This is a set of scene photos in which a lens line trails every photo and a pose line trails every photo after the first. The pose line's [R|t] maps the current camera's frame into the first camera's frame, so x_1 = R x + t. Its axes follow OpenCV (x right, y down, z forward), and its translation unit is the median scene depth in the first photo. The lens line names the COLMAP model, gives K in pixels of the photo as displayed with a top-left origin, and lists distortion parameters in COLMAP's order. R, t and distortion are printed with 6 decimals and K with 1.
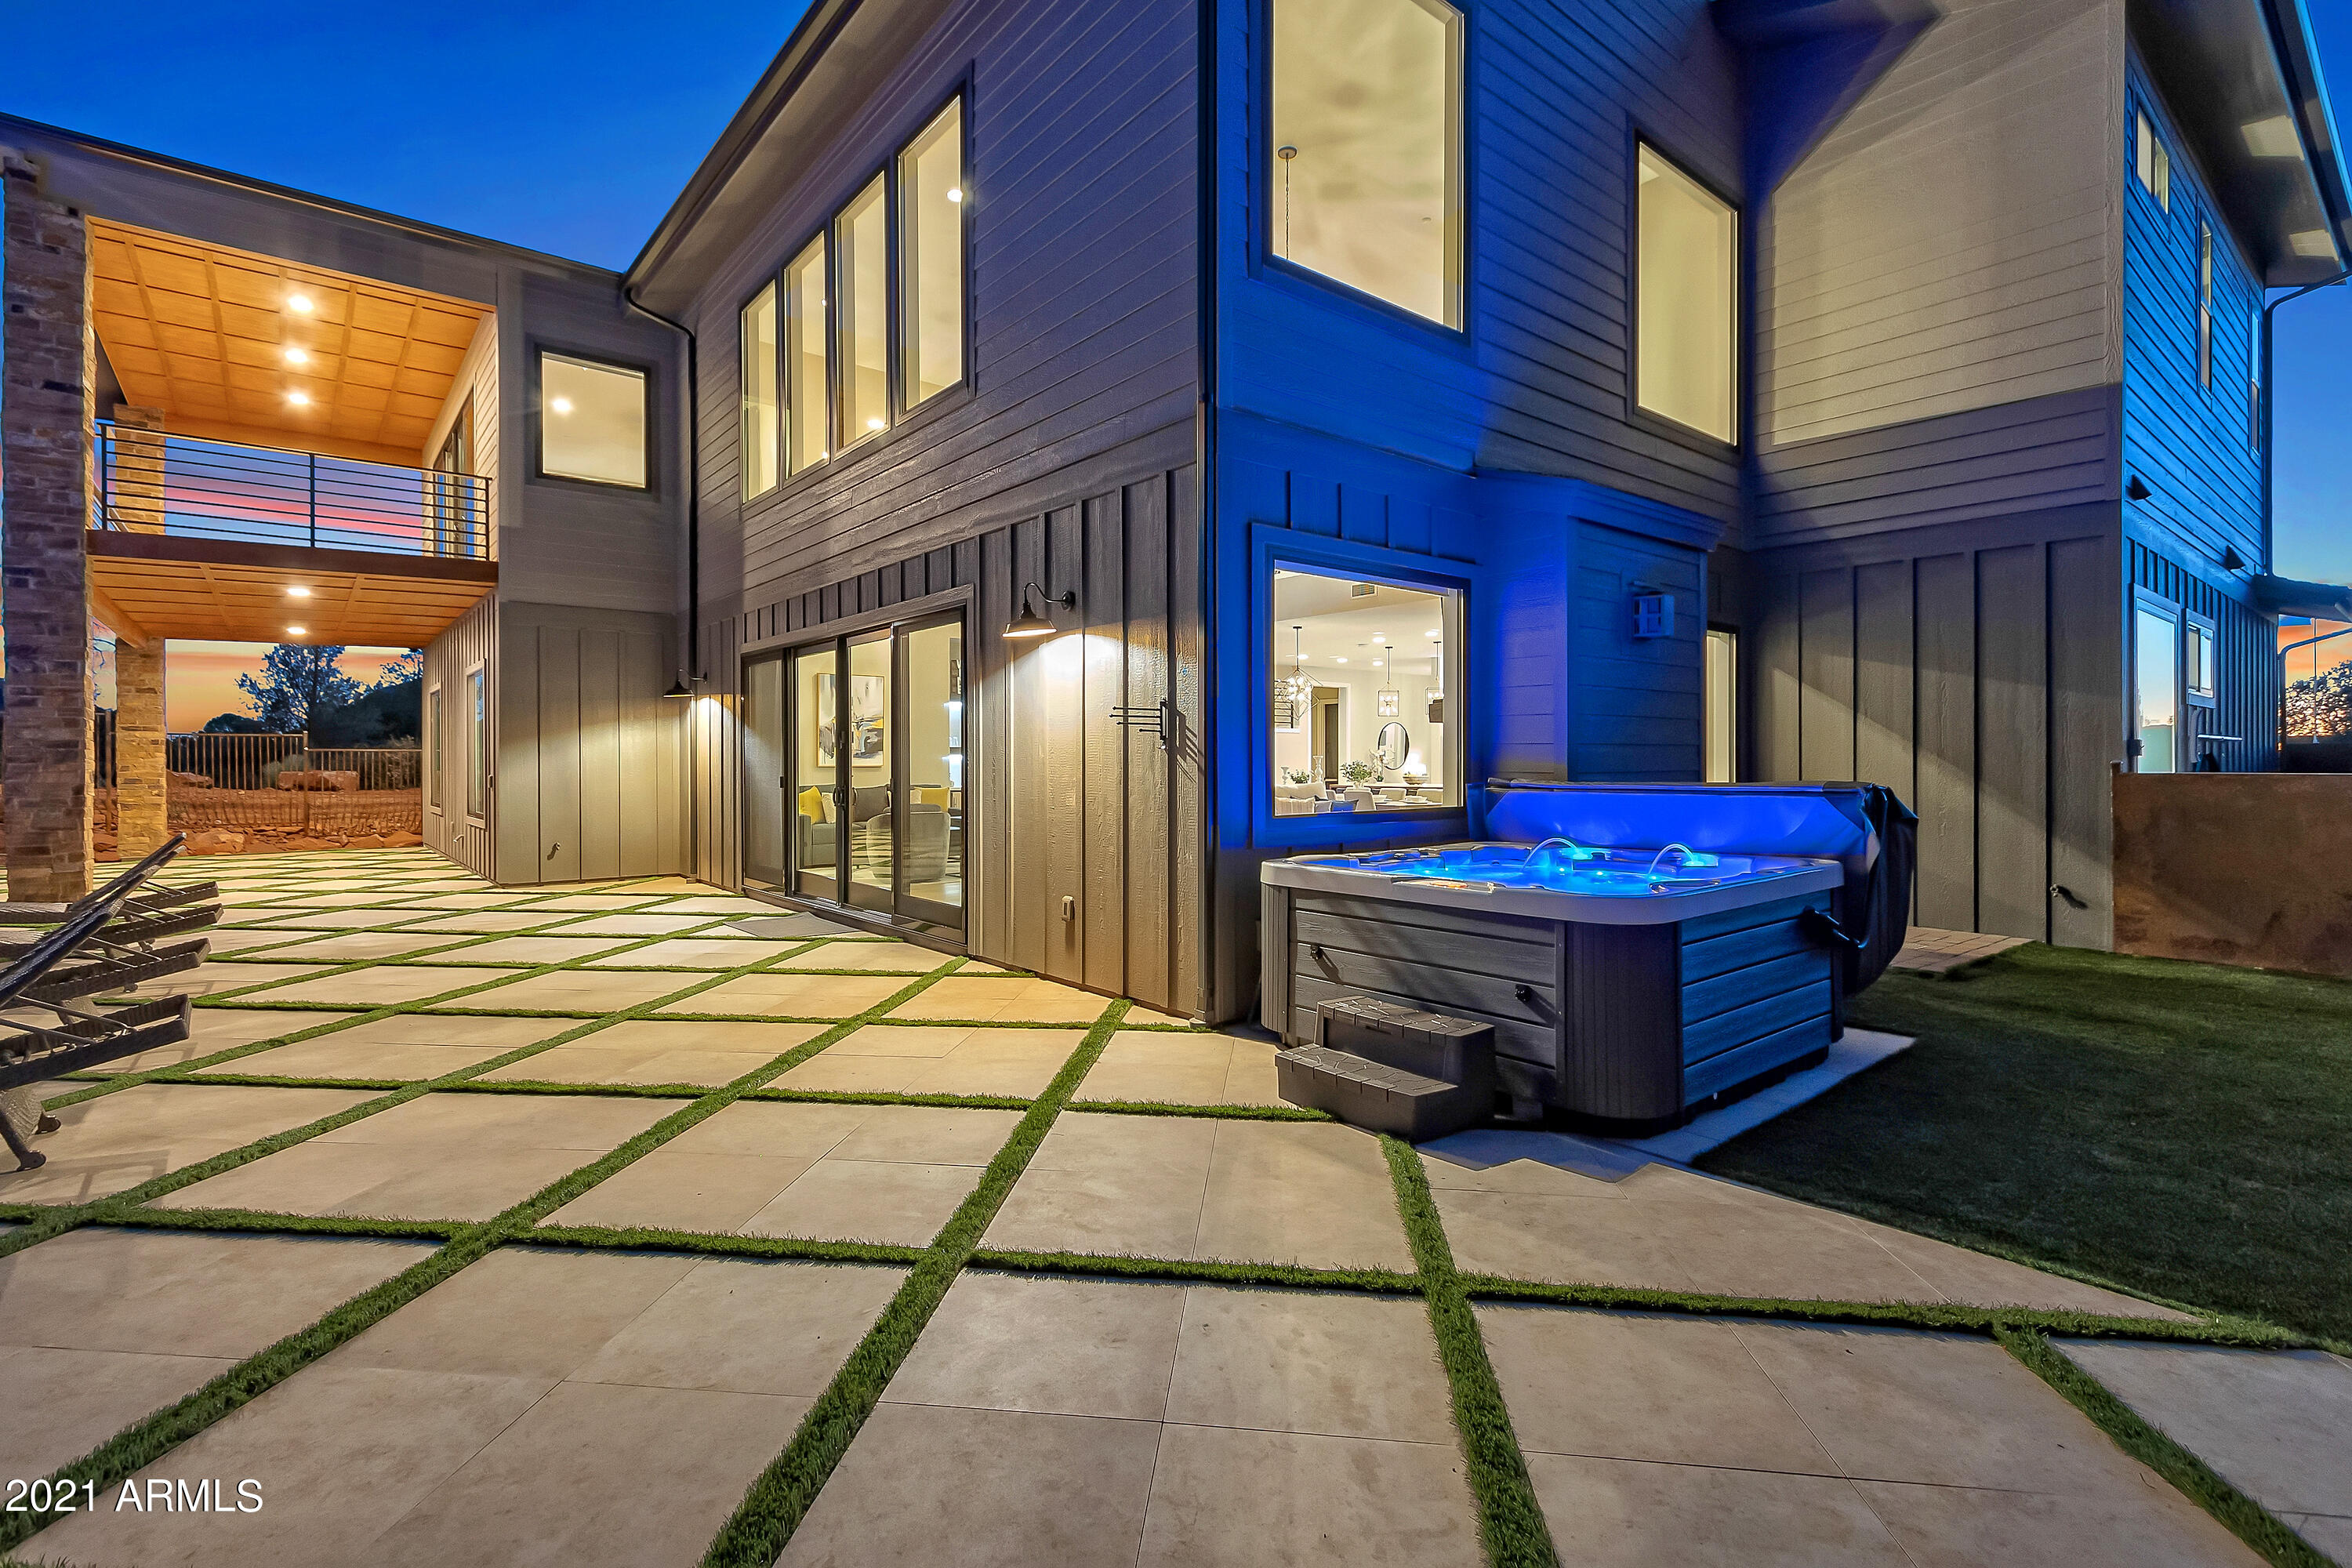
lens RADIAL K [[1060.2, 0, 1159.2], [0, 1060.2, 759.4], [0, 0, 1]] dist [0.010767, -0.000902]
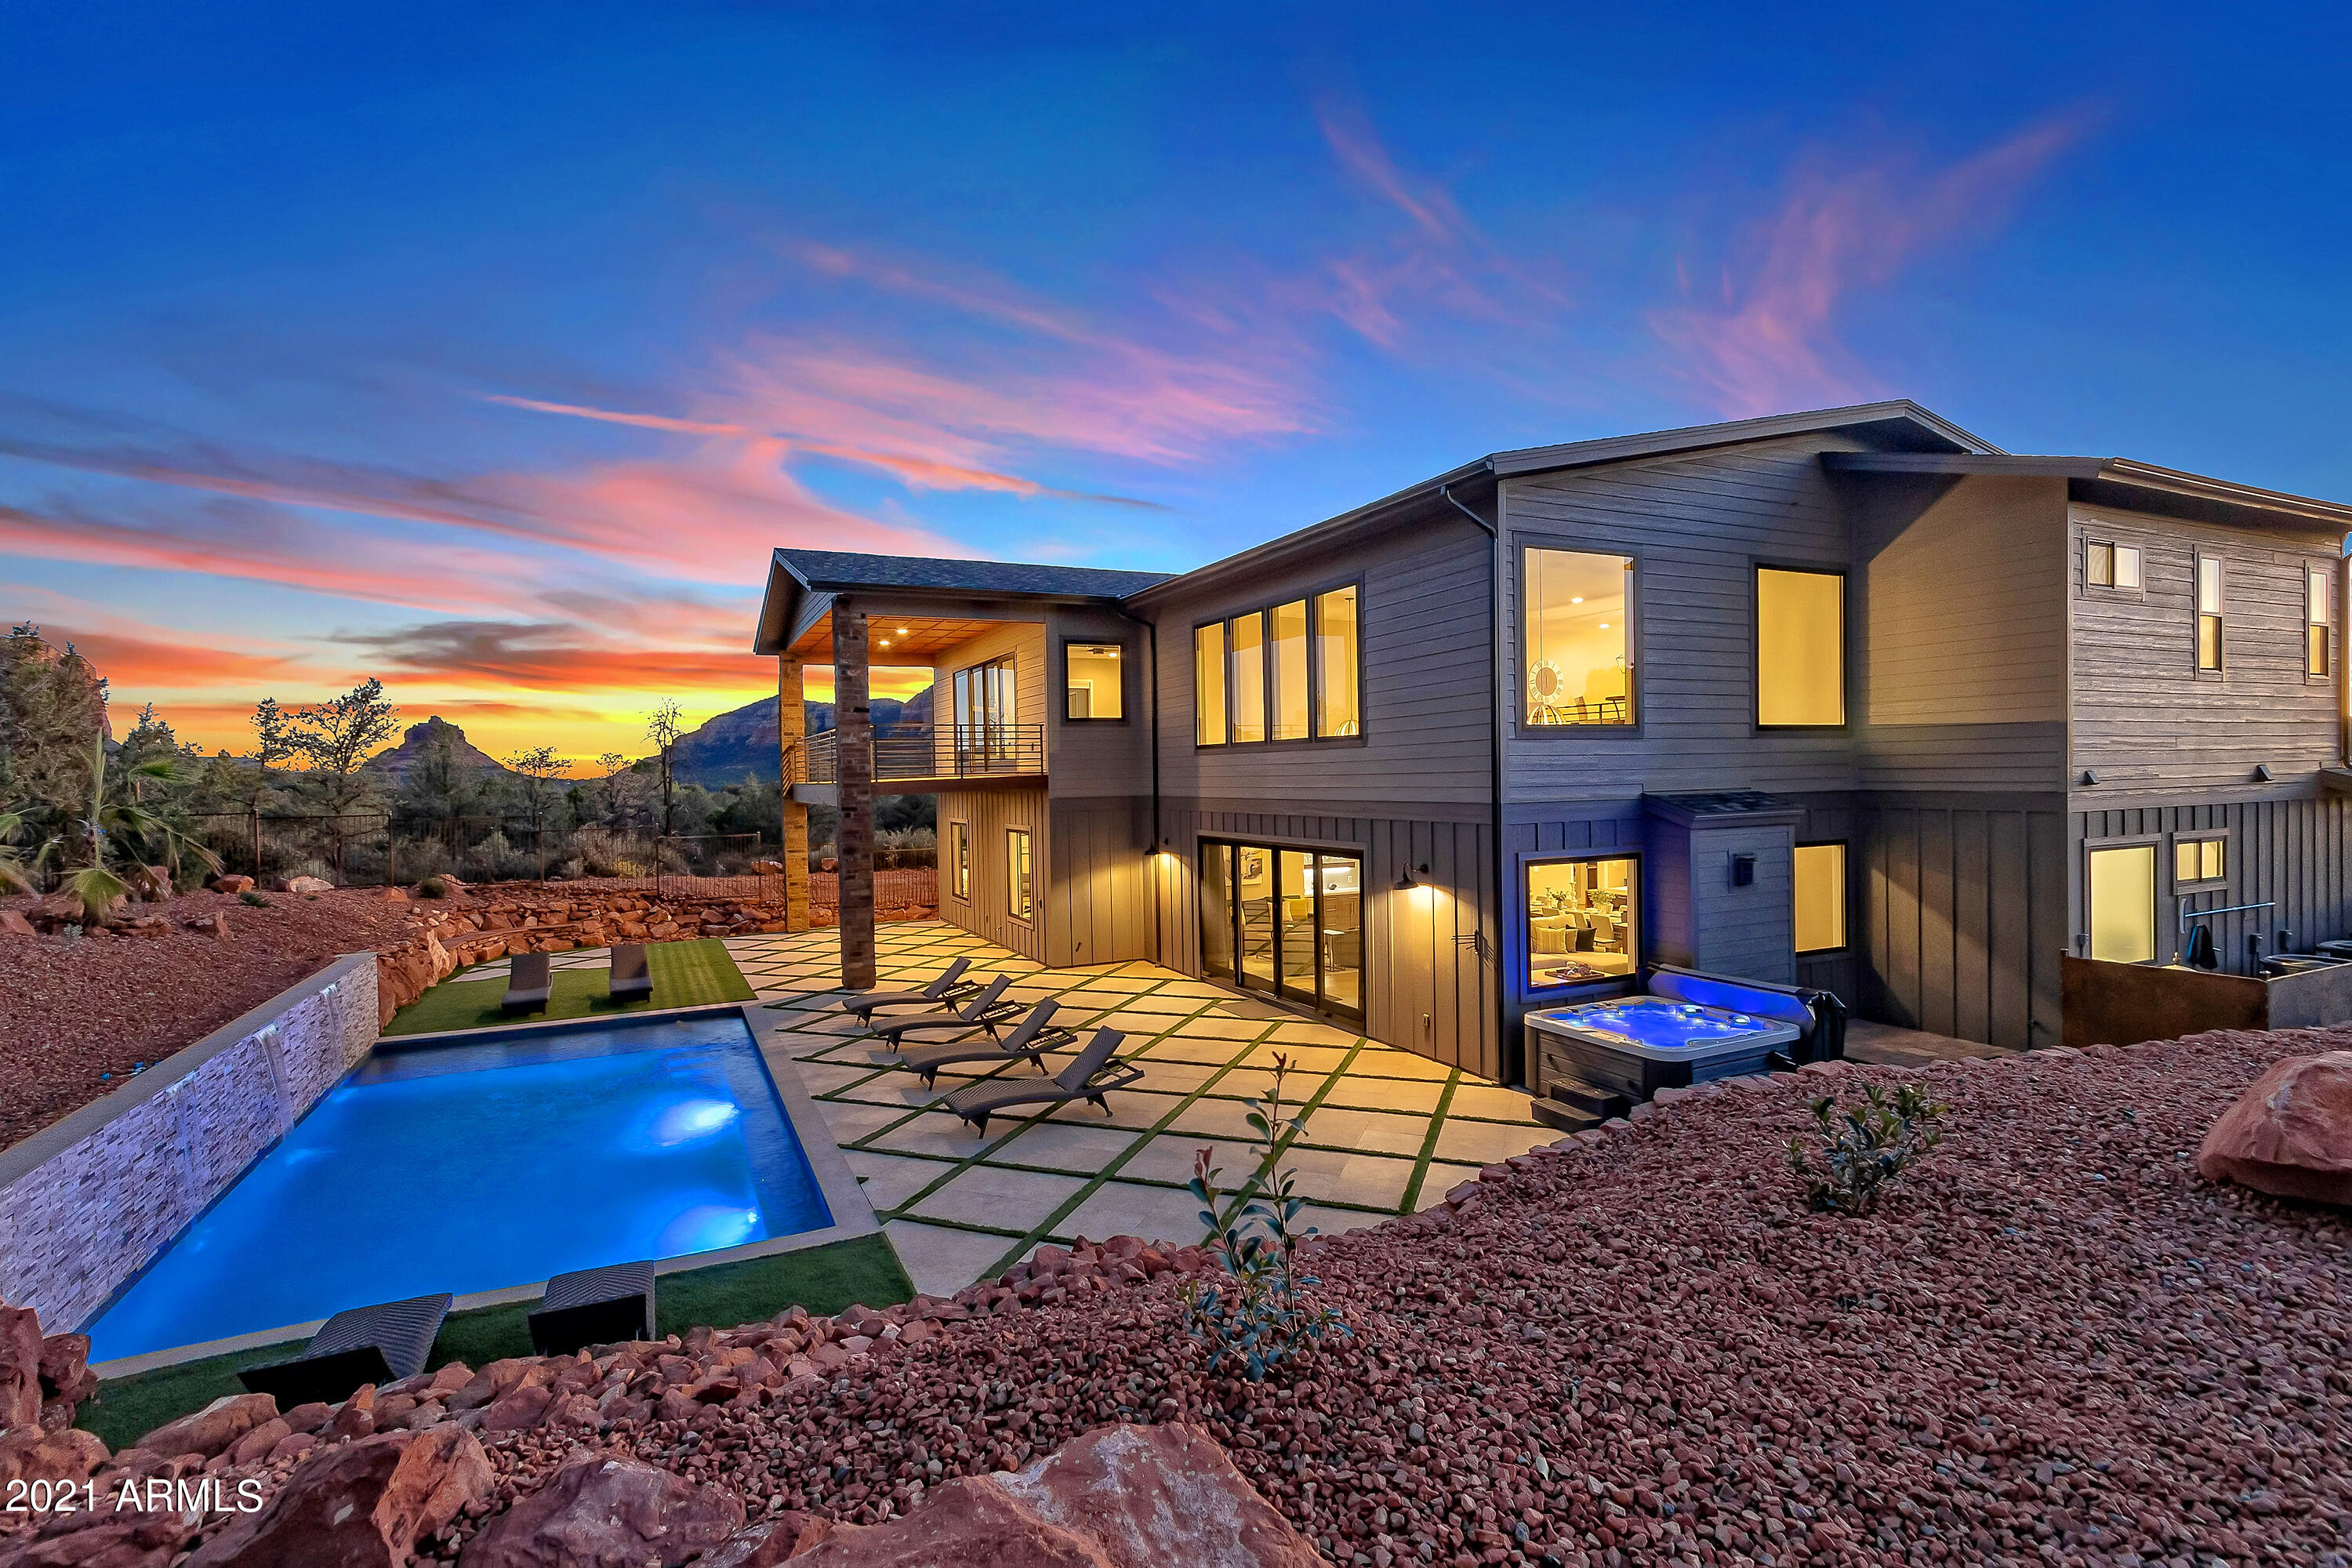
lens RADIAL K [[1060.2, 0, 1173.2], [0, 1060.2, 799.2], [0, 0, 1]] dist [0.010767, -0.000902]
pose [[0.972117, -0.013420, -0.234111, -0.071883], [0.018710, 0.999617, 0.020390, -0.317757], [0.233748, -0.024201, 0.971996, -1.025964]]
